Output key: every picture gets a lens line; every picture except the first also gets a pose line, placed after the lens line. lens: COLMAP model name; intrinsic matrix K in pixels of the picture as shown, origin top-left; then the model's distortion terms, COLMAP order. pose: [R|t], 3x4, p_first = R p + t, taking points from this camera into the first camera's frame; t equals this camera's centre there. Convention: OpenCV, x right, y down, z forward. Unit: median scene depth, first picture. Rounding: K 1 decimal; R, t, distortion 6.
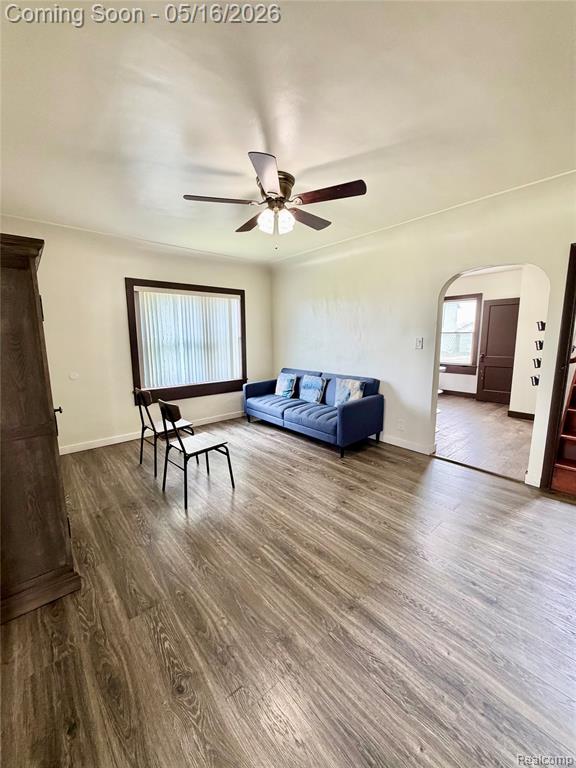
lens RADIAL K [[304.2, 0, 287.2], [0, 304.2, 382.3], [0, 0, 1]] dist [0.000767, 0.000318]
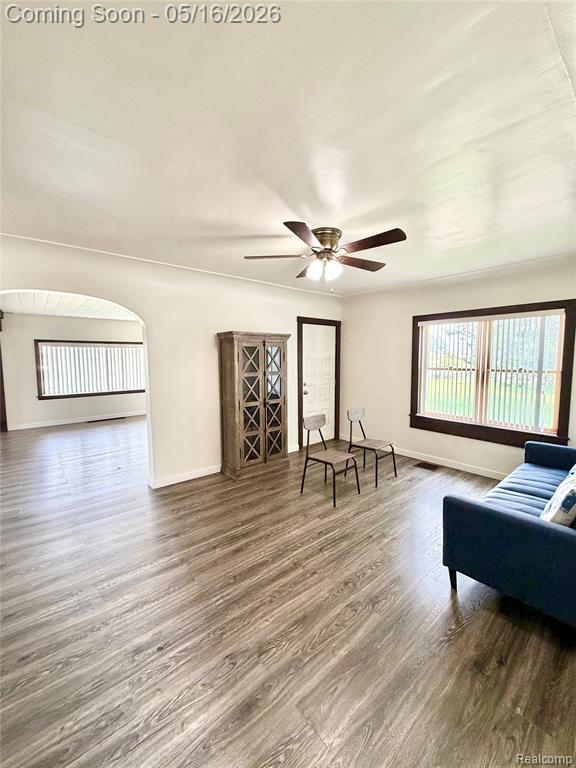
lens RADIAL K [[304.2, 0, 287.6], [0, 304.2, 382.2], [0, 0, 1]] dist [0.000767, 0.000318]
pose [[-0.007408, 0.089387, -0.995969, 1.226749], [-0.150734, 0.984516, 0.089480, -0.240703], [0.988547, 0.150789, 0.006180, 1.050927]]
